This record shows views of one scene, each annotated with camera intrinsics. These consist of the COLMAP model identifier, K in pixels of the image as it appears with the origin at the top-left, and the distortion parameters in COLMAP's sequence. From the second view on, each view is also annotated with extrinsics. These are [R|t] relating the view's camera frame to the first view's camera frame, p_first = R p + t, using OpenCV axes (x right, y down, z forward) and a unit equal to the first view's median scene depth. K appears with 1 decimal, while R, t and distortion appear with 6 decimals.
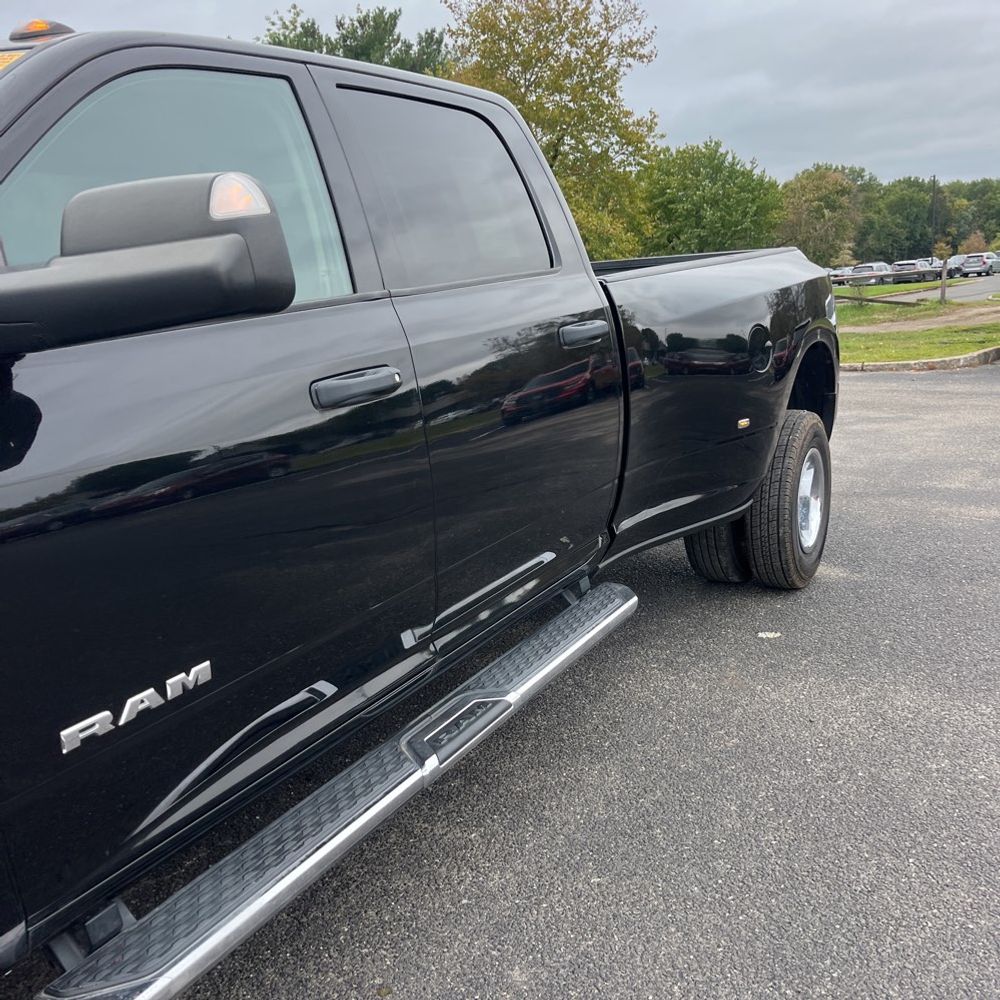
lens RADIAL K [[1014.7, 0, 493.5], [0, 1014.7, 506.7], [0, 0, 1]] dist [0.026594, -0.017890]
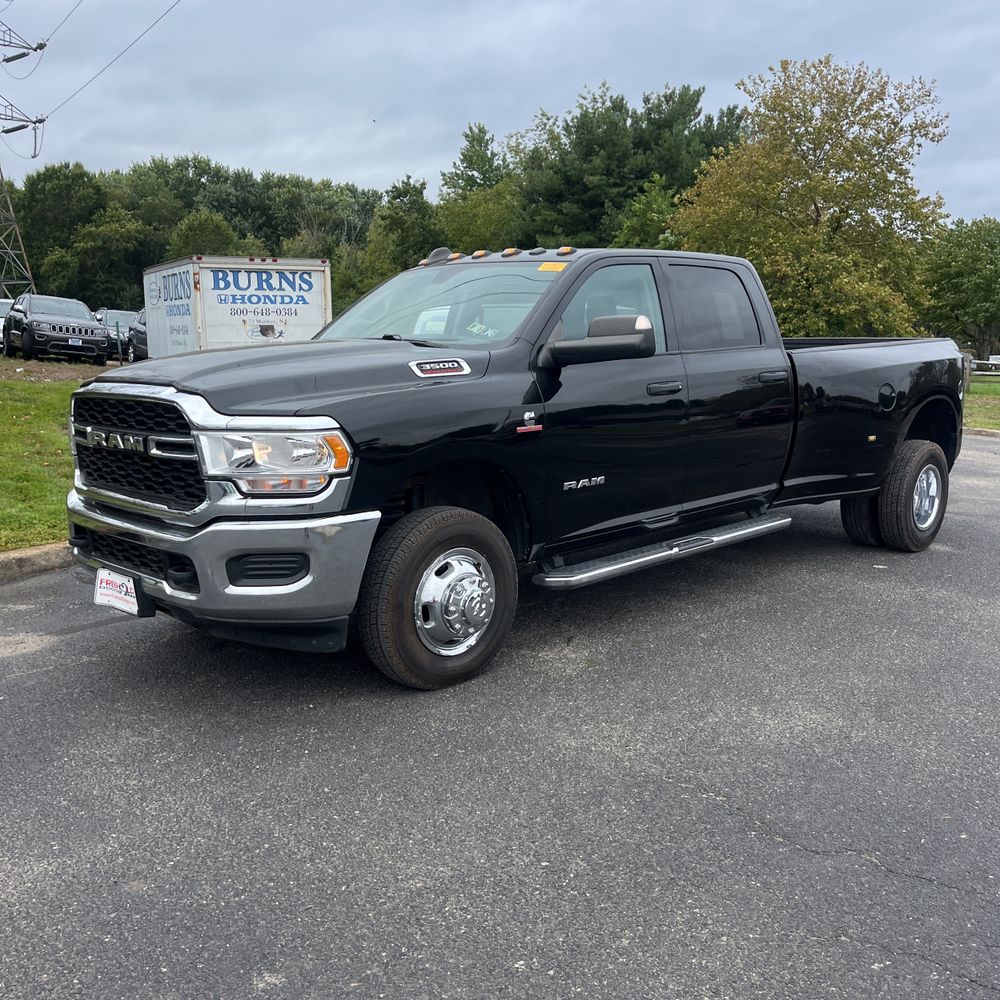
lens RADIAL K [[1014.6, 0, 500.0], [0, 1014.6, 509.4], [0, 0, 1]] dist [0.023313, -0.009772]
pose [[0.965228, 0.108264, -0.237938, 0.006369], [-0.118642, 0.992493, -0.029694, 0.018409], [0.232937, 0.056891, 0.970826, -0.092691]]
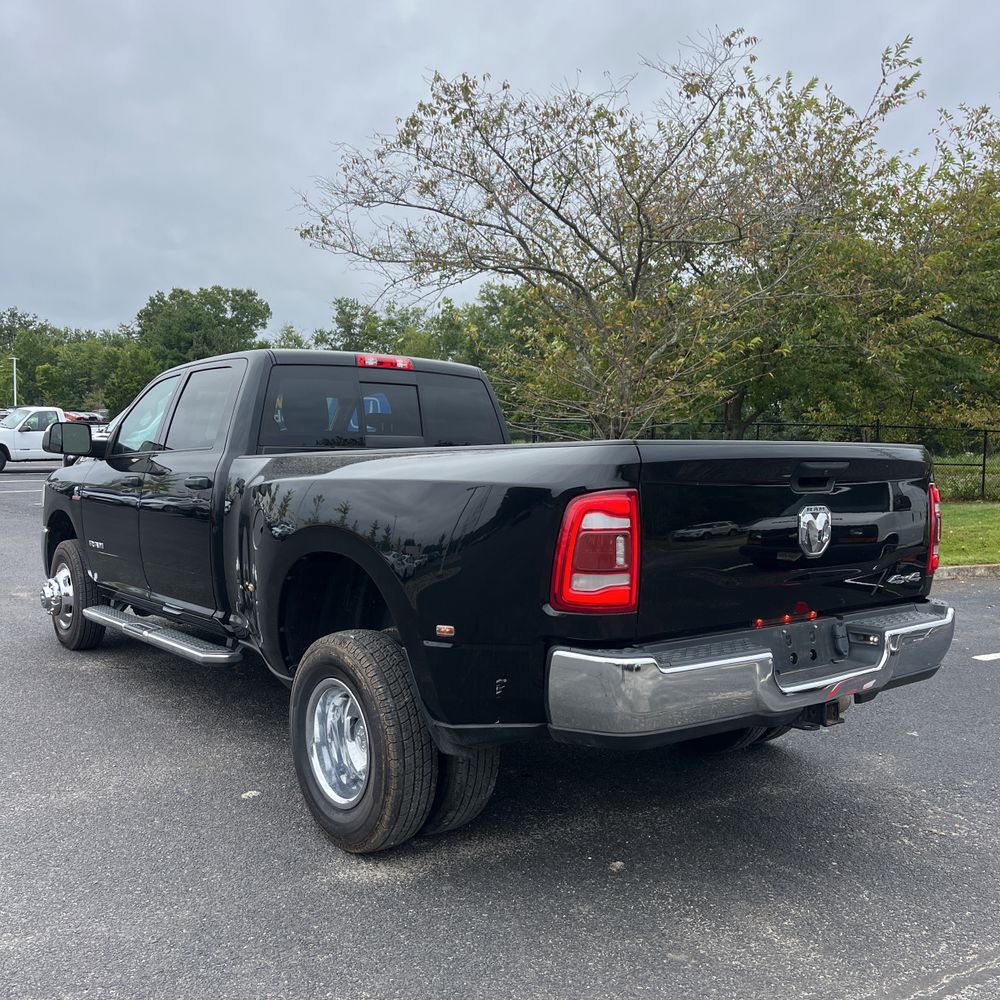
lens RADIAL K [[1024.8, 0, 497.4], [0, 1024.8, 502.1], [0, 0, 1]] dist [0.036706, -0.022111]
pose [[-0.360805, 0.111458, -0.925957, 0.135416], [-0.192348, 0.962596, 0.190818, -0.050281], [0.912591, 0.246954, -0.325870, 0.178063]]
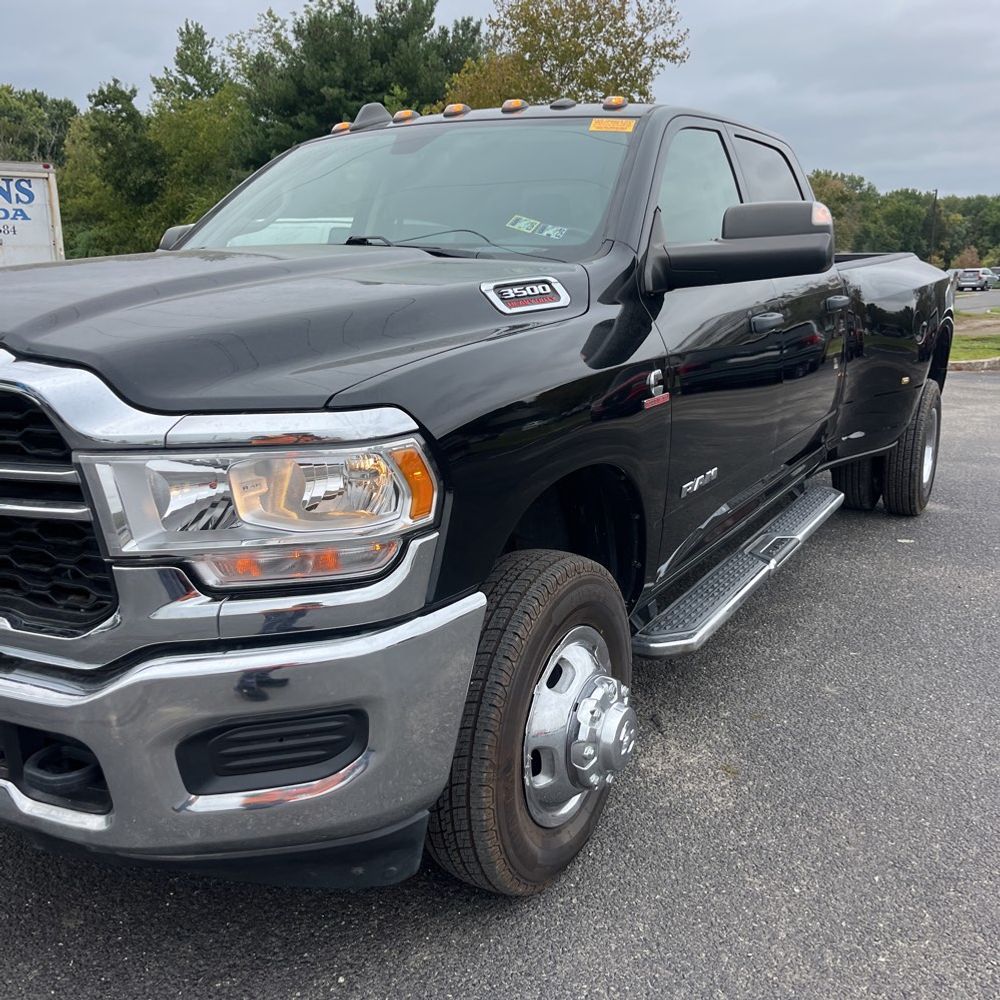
lens RADIAL K [[1011.3, 0, 485.3], [0, 1011.3, 502.4], [0, 0, 1]] dist [0.018465, 0.009096]
pose [[0.998123, 0.059566, 0.014227, -0.035877], [-0.059717, 0.998161, 0.010429, 0.011084], [-0.013580, -0.011259, 0.999844, -0.039079]]
